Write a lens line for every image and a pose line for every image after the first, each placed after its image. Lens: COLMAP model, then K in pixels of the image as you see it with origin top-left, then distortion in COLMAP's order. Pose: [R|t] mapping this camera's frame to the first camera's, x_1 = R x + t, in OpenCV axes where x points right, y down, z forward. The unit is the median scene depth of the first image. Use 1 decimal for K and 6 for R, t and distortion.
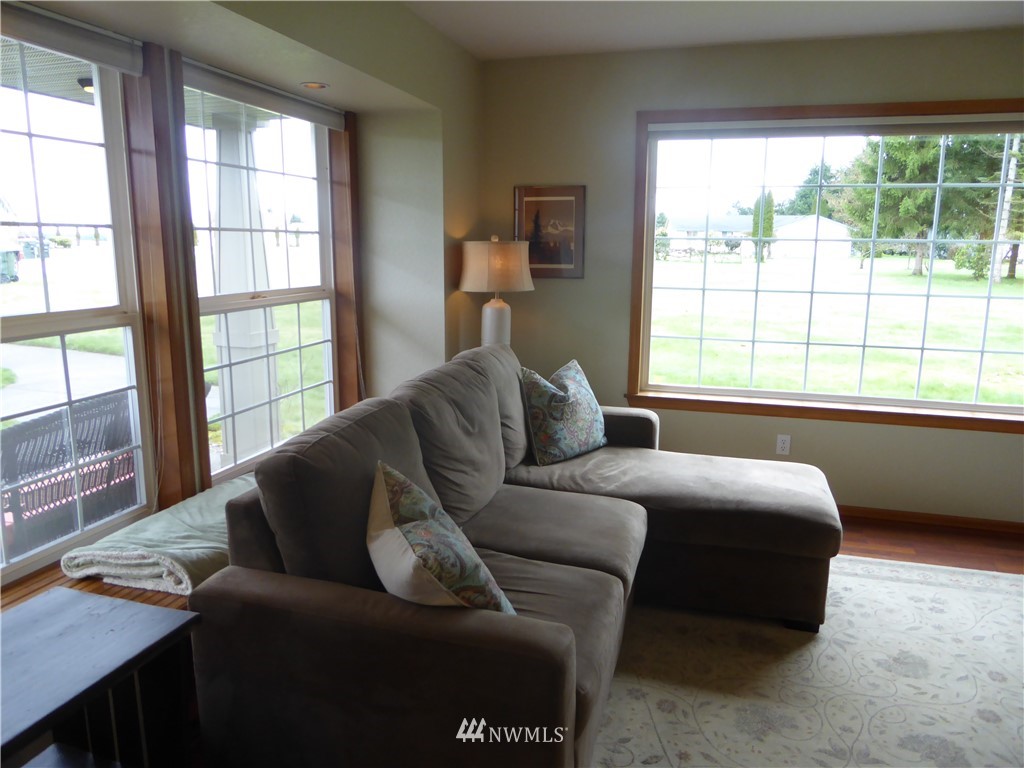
lens RADIAL K [[731.2, 0, 515.1], [0, 731.2, 384.8], [0, 0, 1]] dist [-0.024247, 0.009354]
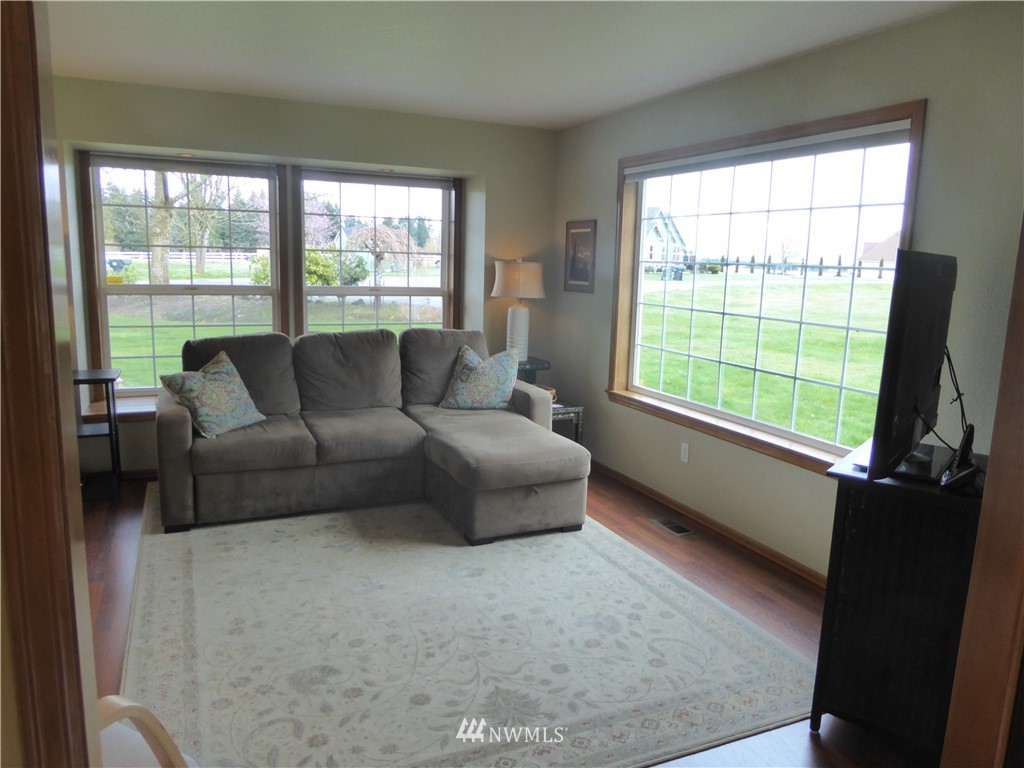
lens RADIAL K [[731.2, 0, 514.2], [0, 731.2, 384.7], [0, 0, 1]] dist [-0.024247, 0.009354]
pose [[0.637730, 0.128883, -0.759401, 1.073203], [-0.163653, 0.986064, 0.029918, -0.005771], [0.752674, 0.105199, 0.649935, 0.106842]]
